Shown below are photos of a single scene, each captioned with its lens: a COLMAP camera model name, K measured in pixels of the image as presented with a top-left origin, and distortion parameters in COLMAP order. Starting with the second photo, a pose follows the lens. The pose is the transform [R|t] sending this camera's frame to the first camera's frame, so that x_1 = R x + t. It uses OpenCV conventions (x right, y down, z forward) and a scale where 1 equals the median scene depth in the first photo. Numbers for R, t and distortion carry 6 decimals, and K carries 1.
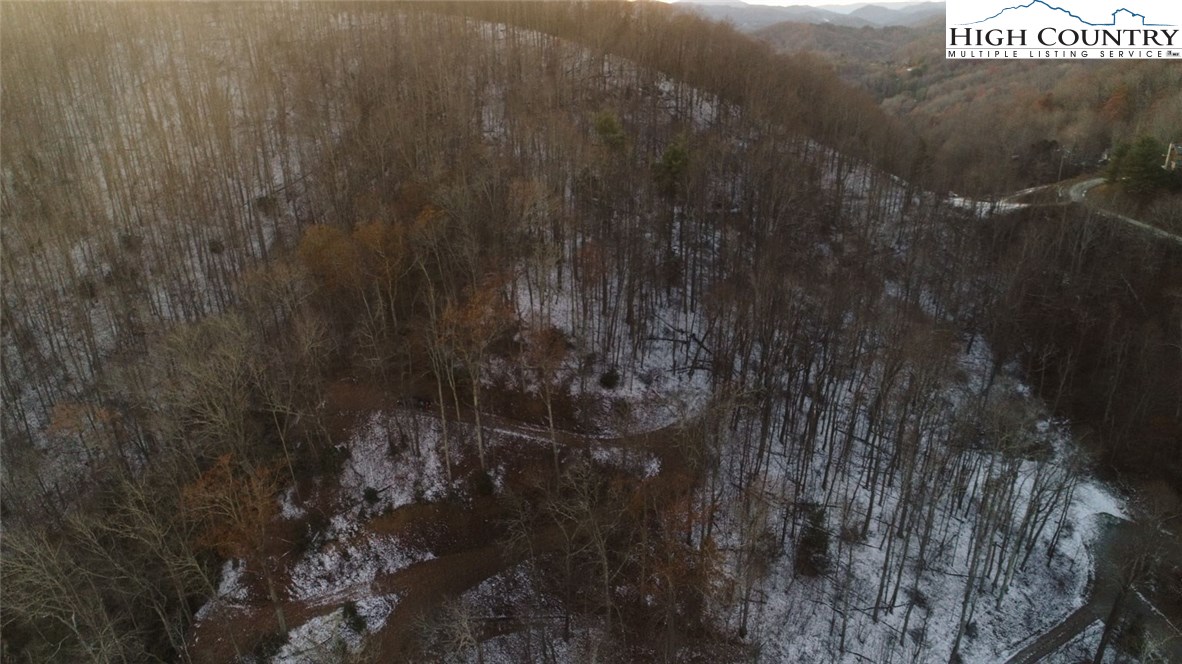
lens RADIAL K [[789.5, 0, 591.0], [0, 789.5, 332.0], [0, 0, 1]] dist [-0.000695, -0.002126]
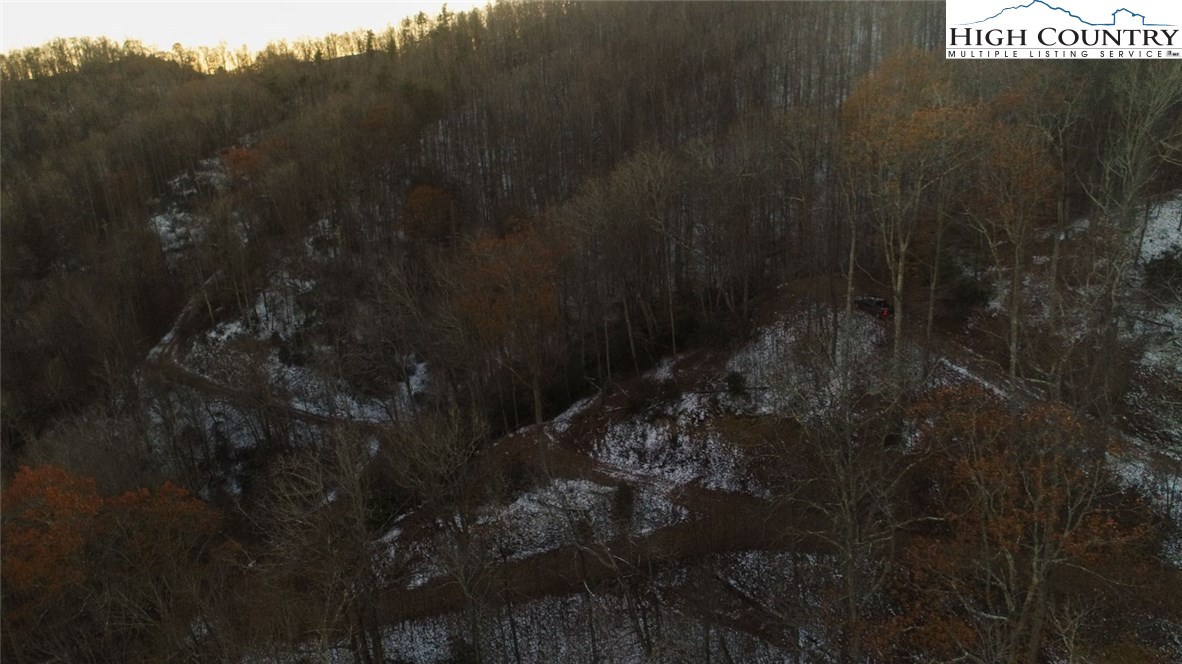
lens RADIAL K [[789.5, 0, 591.0], [0, 789.5, 332.0], [0, 0, 1]] dist [-0.000695, -0.002126]
pose [[0.546884, 0.247649, -0.799742, 0.218041], [-0.294981, 0.950989, 0.092768, 0.138601], [0.783520, 0.185175, 0.593133, 0.476249]]
